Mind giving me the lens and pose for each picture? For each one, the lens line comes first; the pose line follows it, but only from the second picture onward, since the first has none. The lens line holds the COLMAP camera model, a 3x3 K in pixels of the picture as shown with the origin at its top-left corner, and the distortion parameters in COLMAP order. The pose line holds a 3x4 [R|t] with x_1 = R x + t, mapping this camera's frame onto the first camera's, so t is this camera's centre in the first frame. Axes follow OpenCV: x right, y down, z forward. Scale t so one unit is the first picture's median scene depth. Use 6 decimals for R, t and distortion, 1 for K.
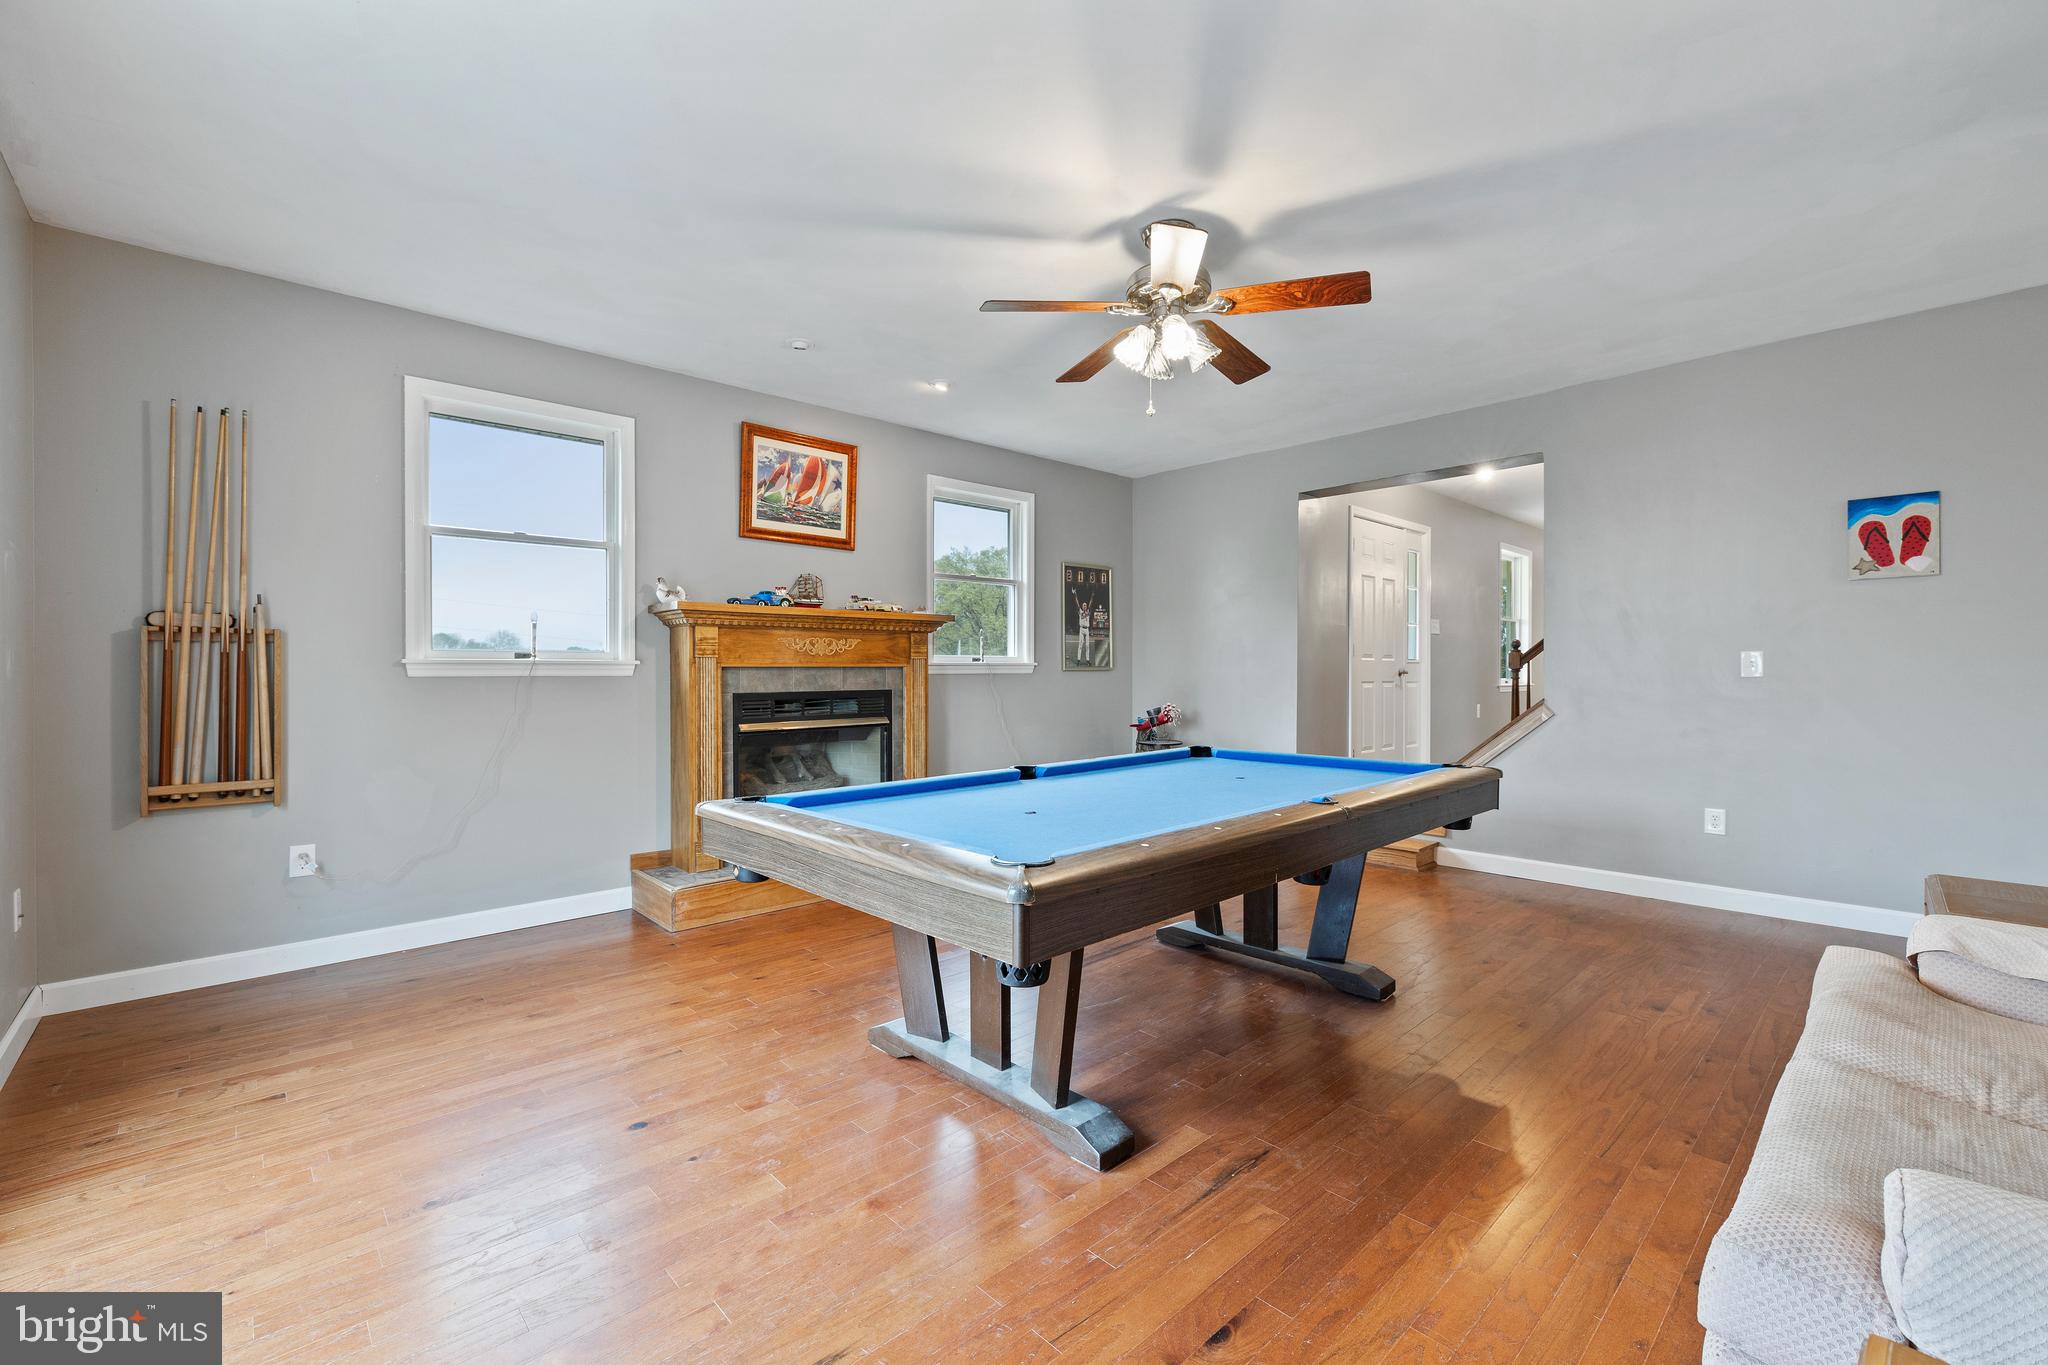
lens RADIAL K [[863.5, 0, 1019.6], [0, 863.5, 674.8], [0, 0, 1]] dist [-0.000523, 0.001203]
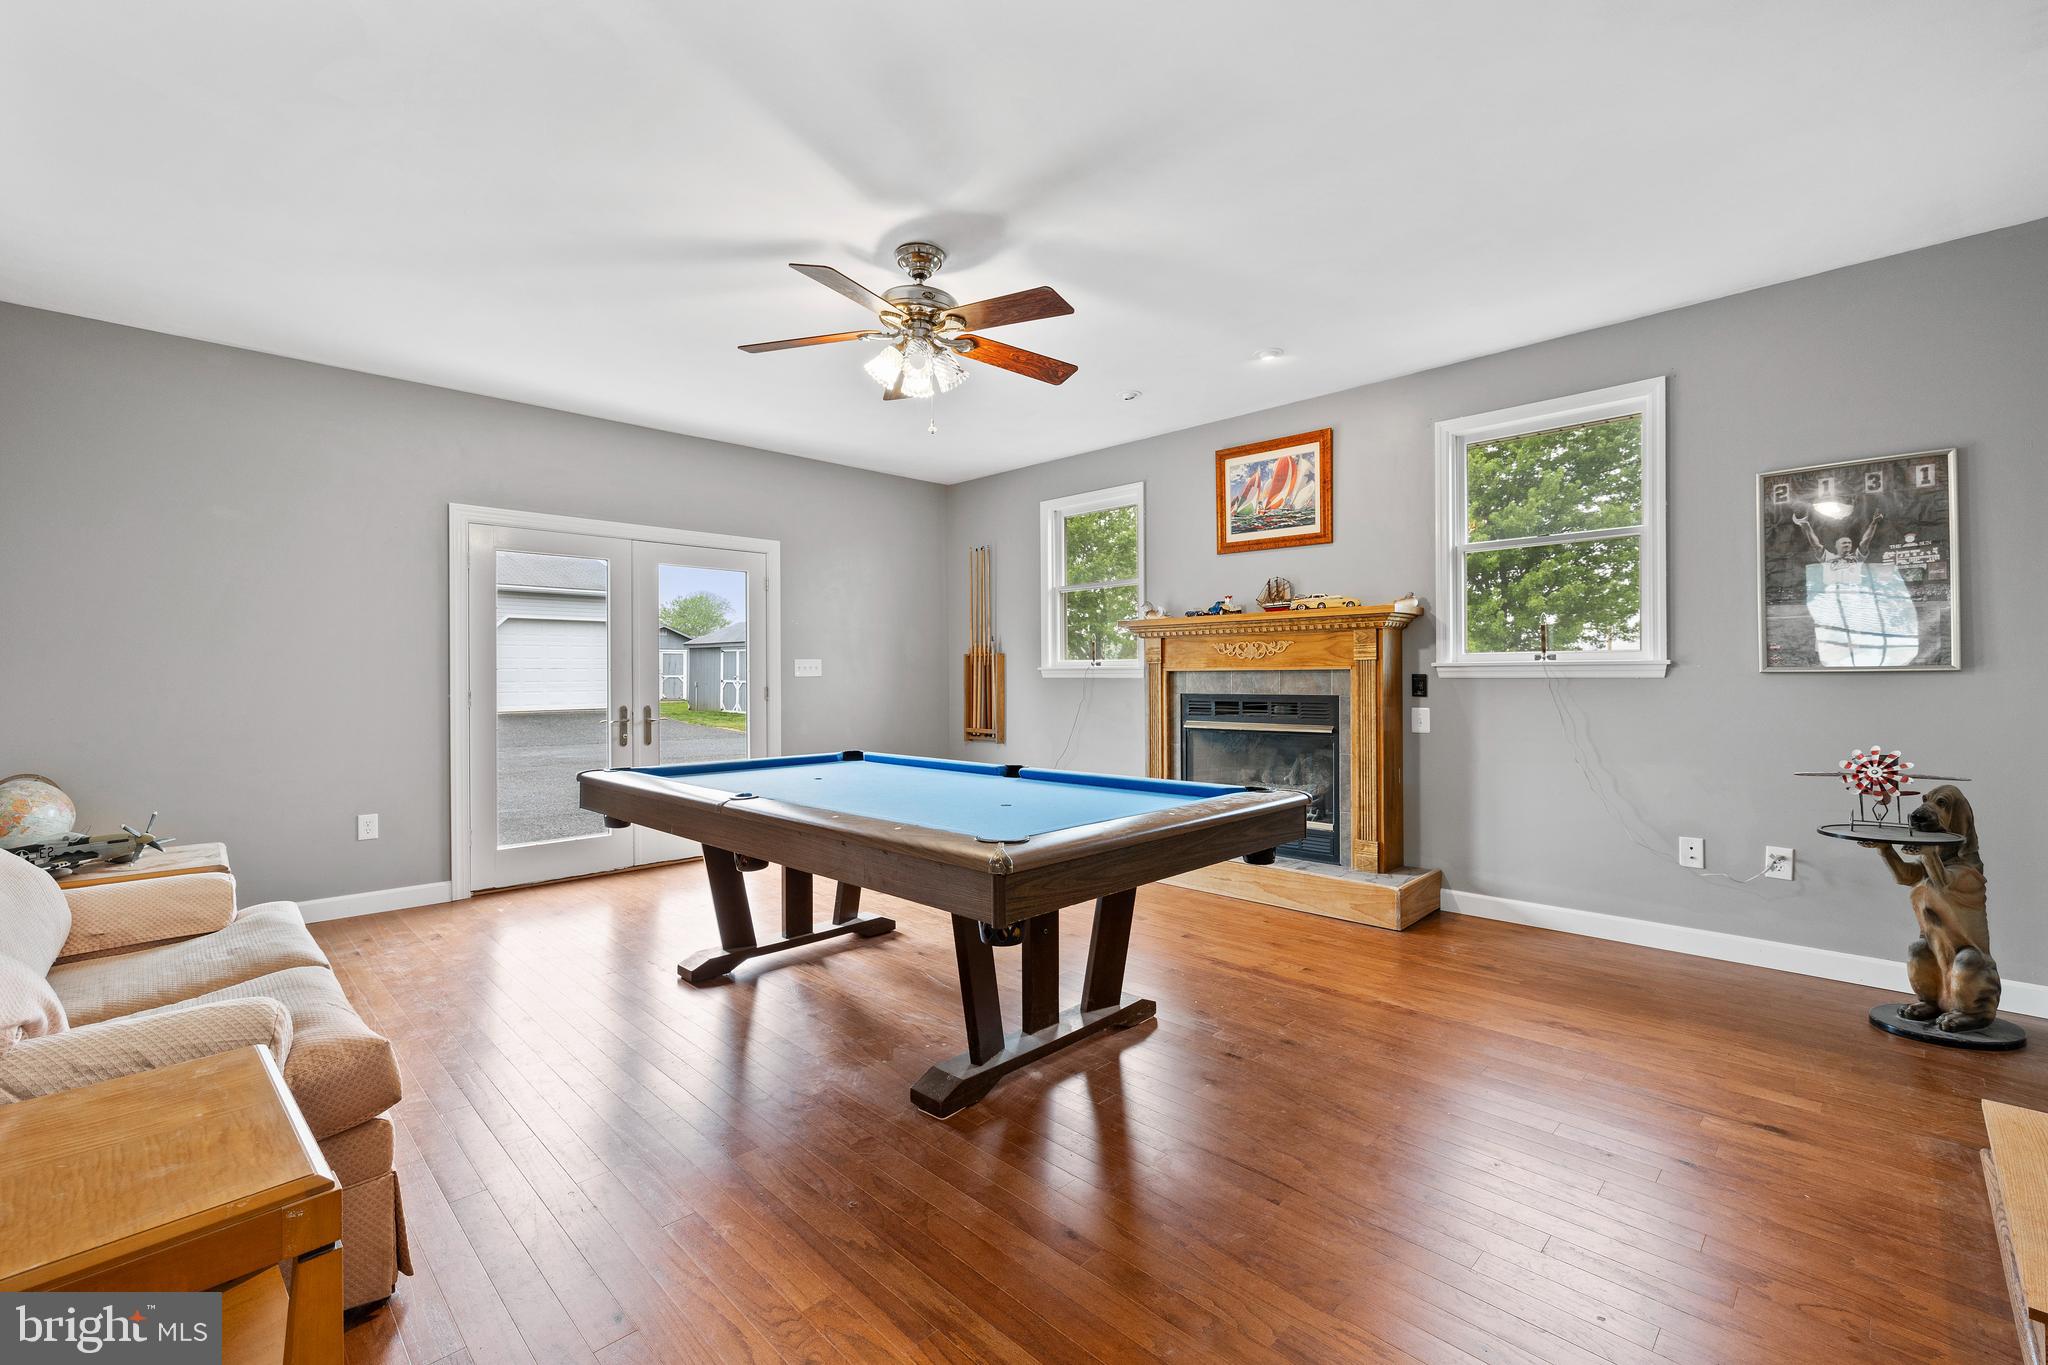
lens RADIAL K [[863.5, 0, 1026.5], [0, 863.5, 674.6], [0, 0, 1]] dist [-0.000523, 0.001203]
pose [[0.042277, 0.003244, -0.999101, 0.750283], [-0.000803, 0.999995, 0.003213, -0.007282], [0.999106, 0.000667, 0.042279, 0.676986]]
